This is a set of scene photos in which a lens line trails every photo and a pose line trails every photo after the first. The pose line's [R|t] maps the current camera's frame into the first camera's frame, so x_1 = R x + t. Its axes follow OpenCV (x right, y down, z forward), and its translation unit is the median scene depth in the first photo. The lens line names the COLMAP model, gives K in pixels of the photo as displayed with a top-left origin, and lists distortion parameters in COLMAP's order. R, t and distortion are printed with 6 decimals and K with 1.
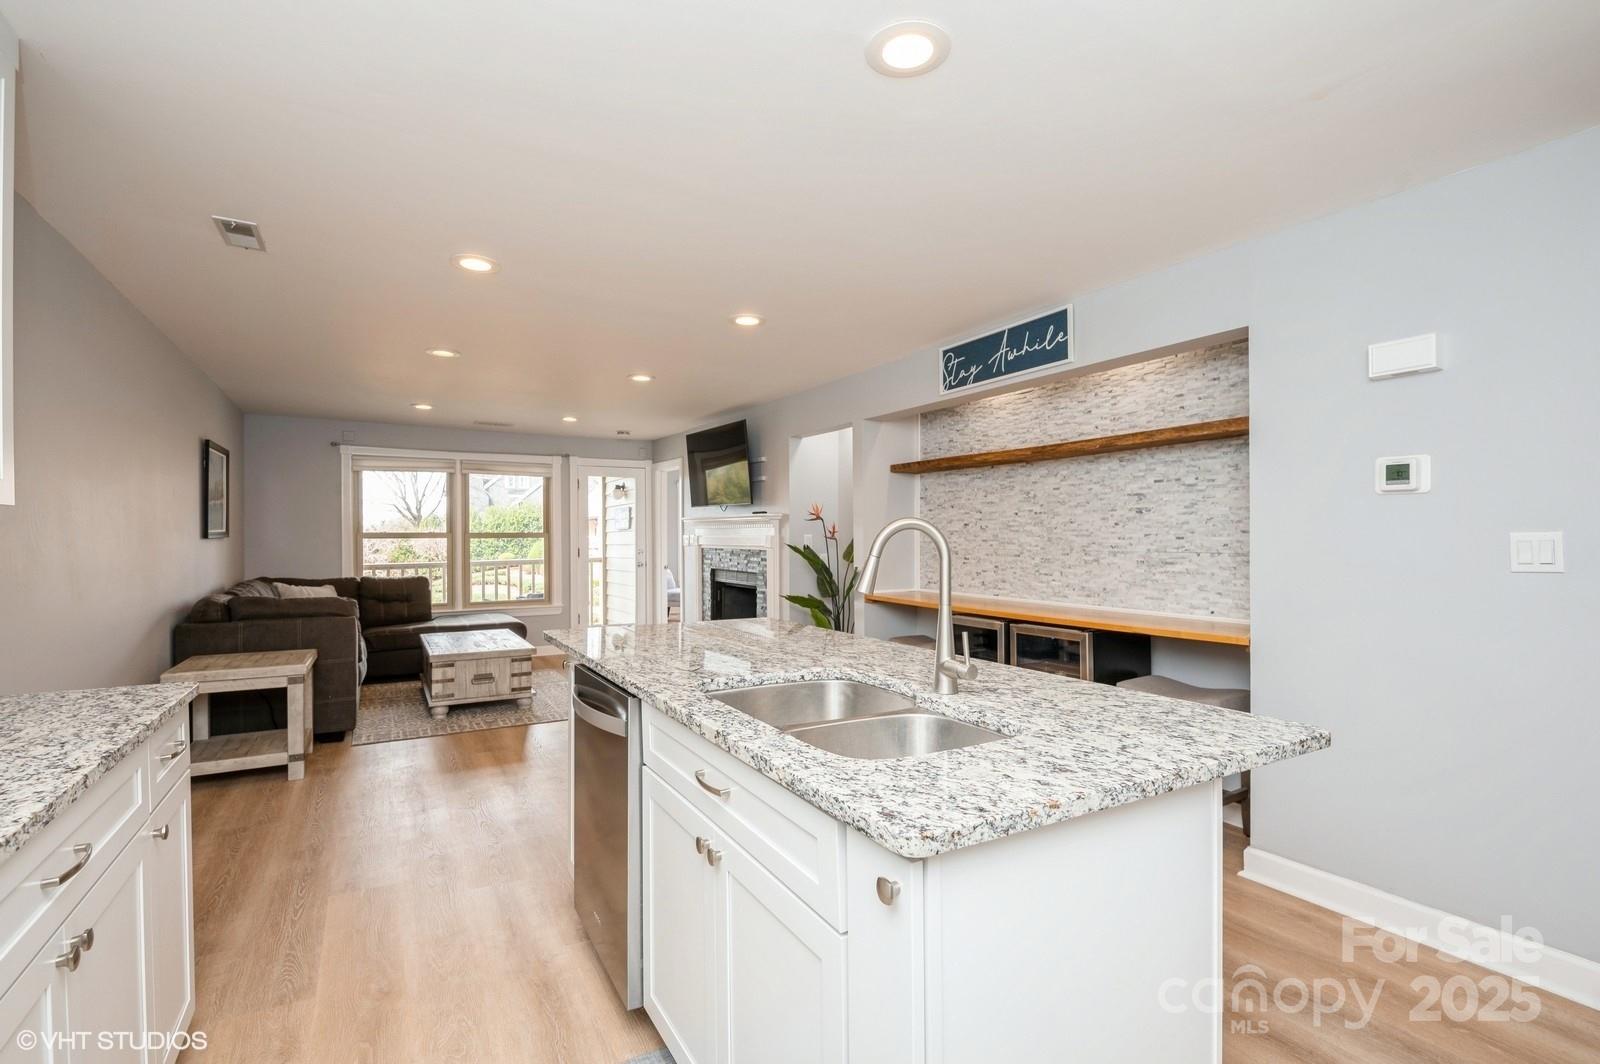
lens RADIAL K [[738.4, 0, 795.9], [0, 738.4, 533.5], [0, 0, 1]] dist [0.014390, -0.000699]
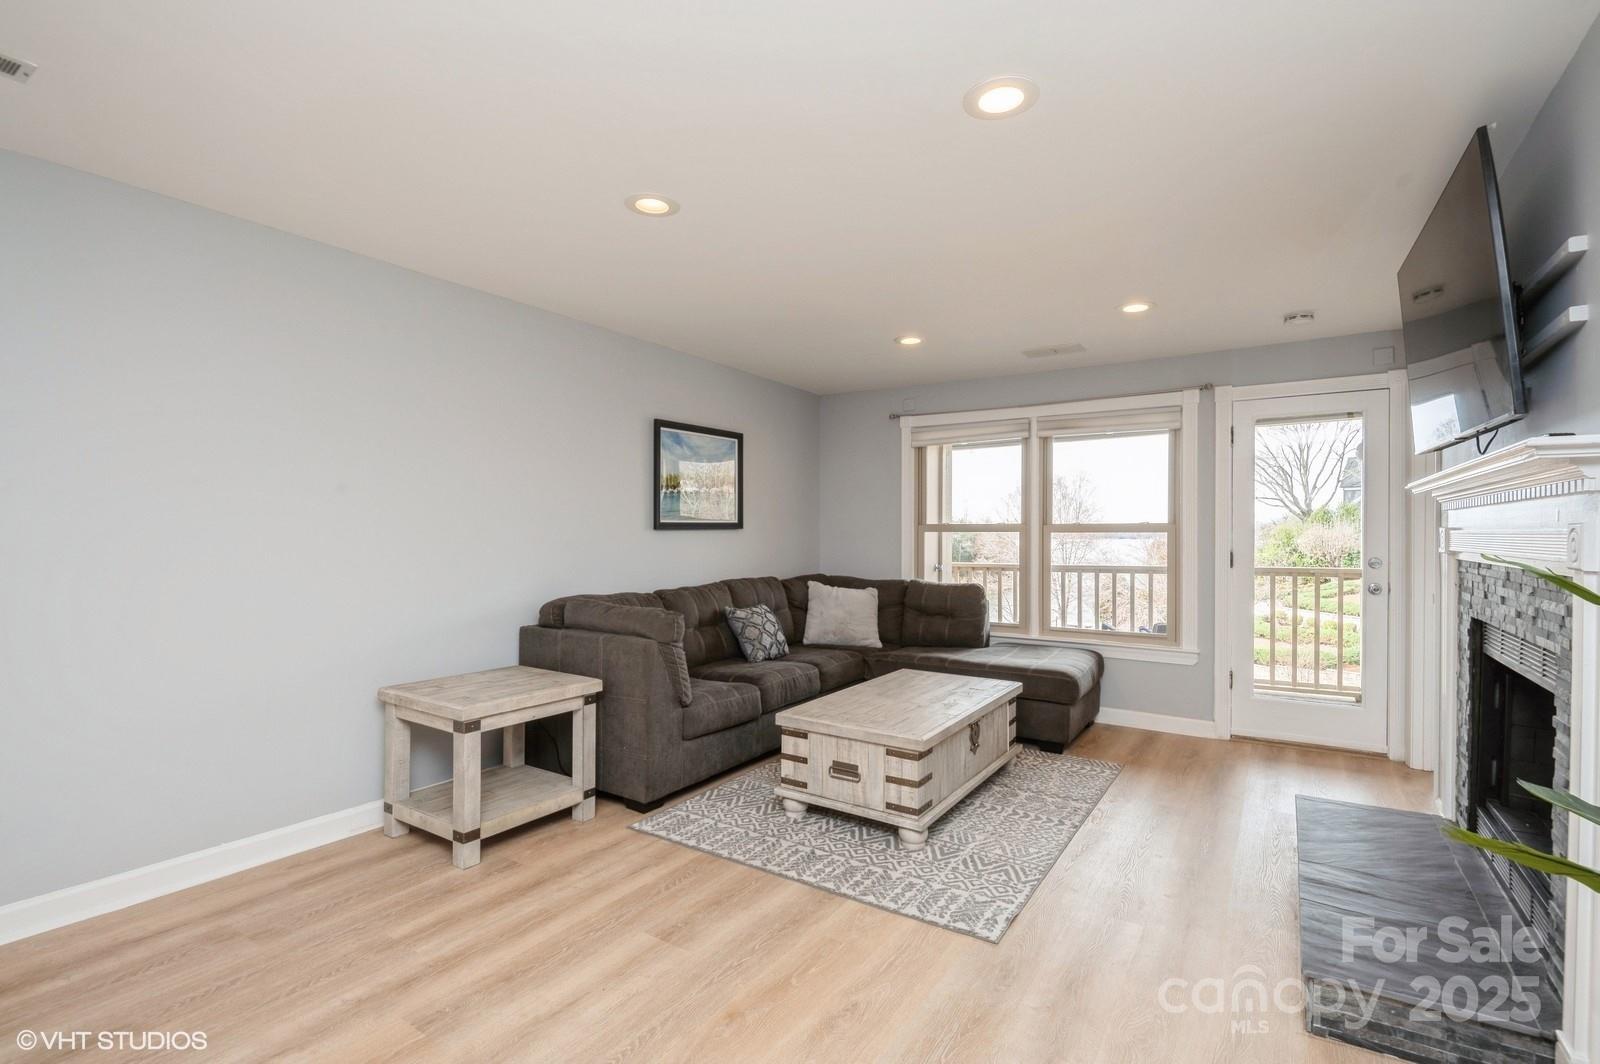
lens RADIAL K [[738.4, 0, 796.8], [0, 738.4, 527.1], [0, 0, 1]] dist [0.014390, -0.000699]
pose [[0.460516, -0.001544, -0.887650, 0.058110], [-0.002139, 0.999994, -0.002850, 0.005100], [0.887649, 0.003211, 0.460509, 0.548131]]
